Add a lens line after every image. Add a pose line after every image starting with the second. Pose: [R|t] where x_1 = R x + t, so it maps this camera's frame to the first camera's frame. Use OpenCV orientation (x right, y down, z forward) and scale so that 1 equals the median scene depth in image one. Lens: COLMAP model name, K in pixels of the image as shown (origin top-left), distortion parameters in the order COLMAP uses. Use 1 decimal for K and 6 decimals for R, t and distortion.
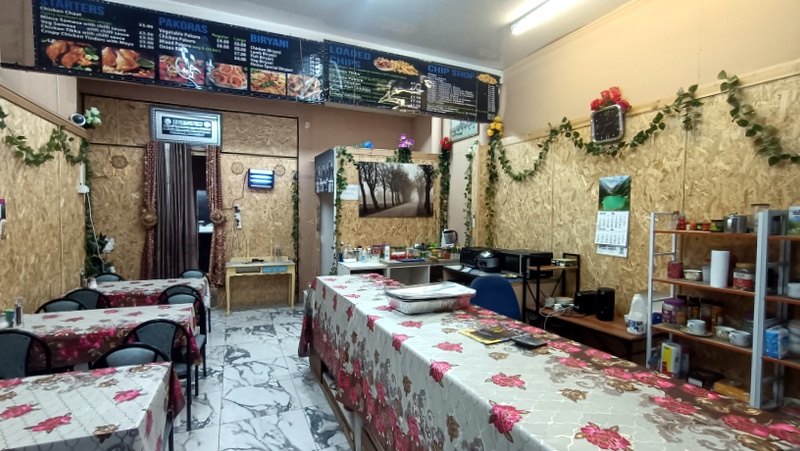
lens RADIAL K [[369.9, 0, 394.7], [0, 369.9, 228.6], [0, 0, 1]] dist [-0.001740, -0.000517]
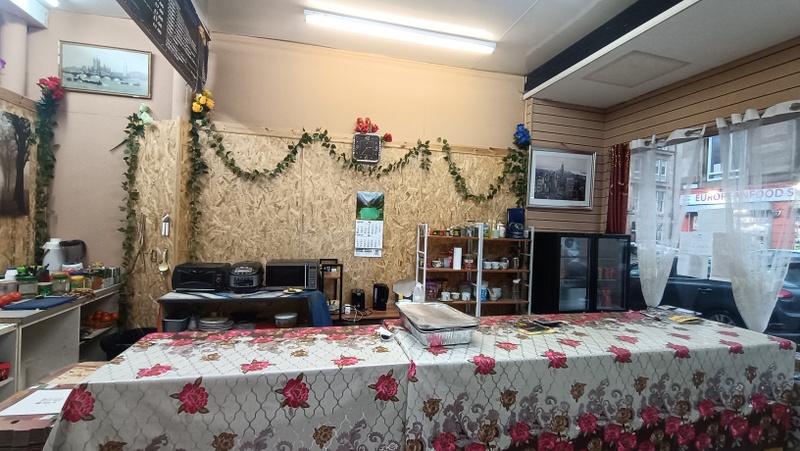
lens RADIAL K [[369.9, 0, 398.3], [0, 369.9, 223.6], [0, 0, 1]] dist [-0.001740, -0.000517]
pose [[0.176491, -0.001934, 0.984300, -0.545164], [0.003767, 0.999992, 0.001290, -0.034739], [-0.984295, 0.003480, 0.176496, 0.639959]]
